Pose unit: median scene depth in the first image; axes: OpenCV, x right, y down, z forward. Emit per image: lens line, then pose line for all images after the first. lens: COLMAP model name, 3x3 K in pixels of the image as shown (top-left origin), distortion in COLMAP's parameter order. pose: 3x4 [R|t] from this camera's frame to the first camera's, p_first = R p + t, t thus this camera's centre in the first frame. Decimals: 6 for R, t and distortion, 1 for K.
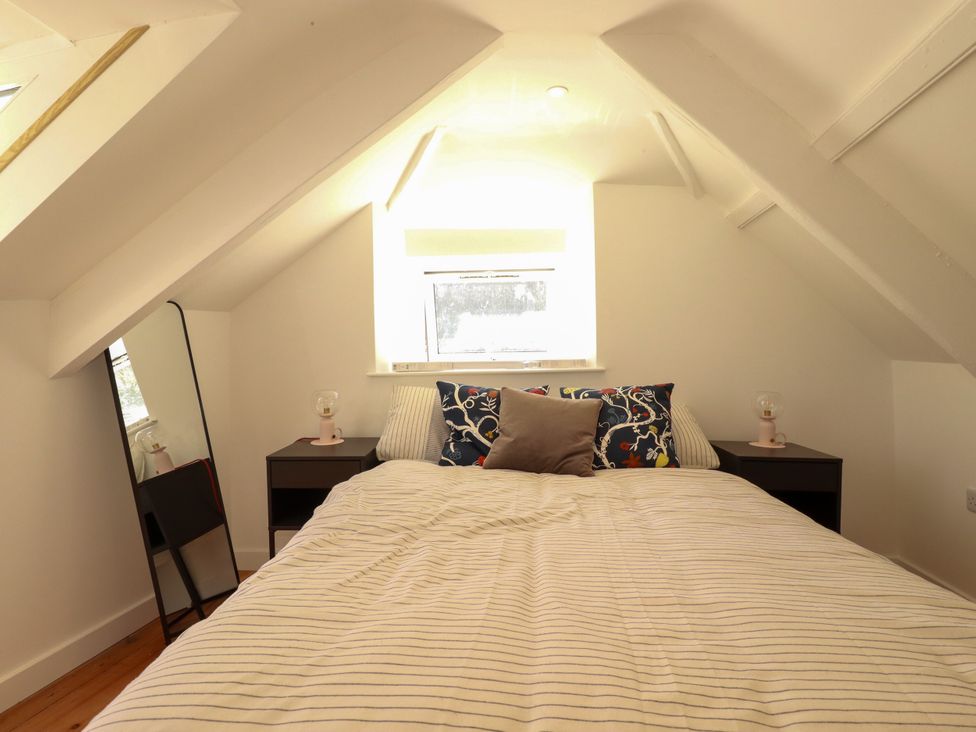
lens RADIAL K [[510.9, 0, 493.4], [0, 510.9, 361.3], [0, 0, 1]] dist [-0.009941, -0.008308]
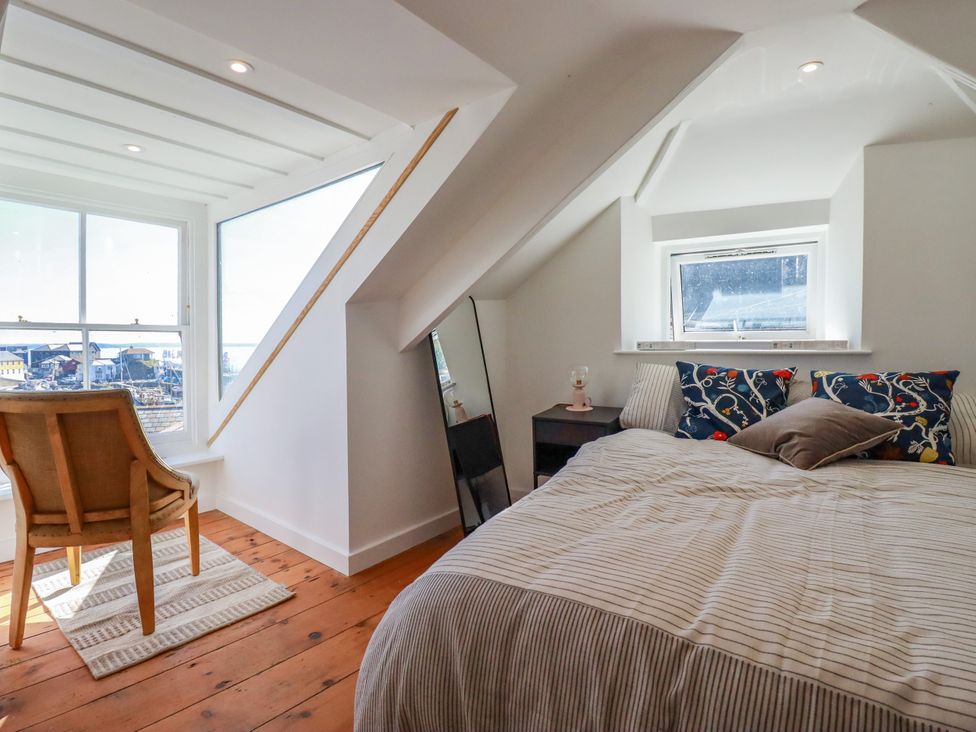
lens RADIAL K [[510.9, 0, 492.8], [0, 510.9, 357.2], [0, 0, 1]] dist [-0.009941, -0.008308]
pose [[0.882597, 0.028176, -0.469285, 0.061719], [-0.003714, 0.998589, 0.052972, -0.028081], [0.470116, -0.045010, 0.881456, -0.165072]]
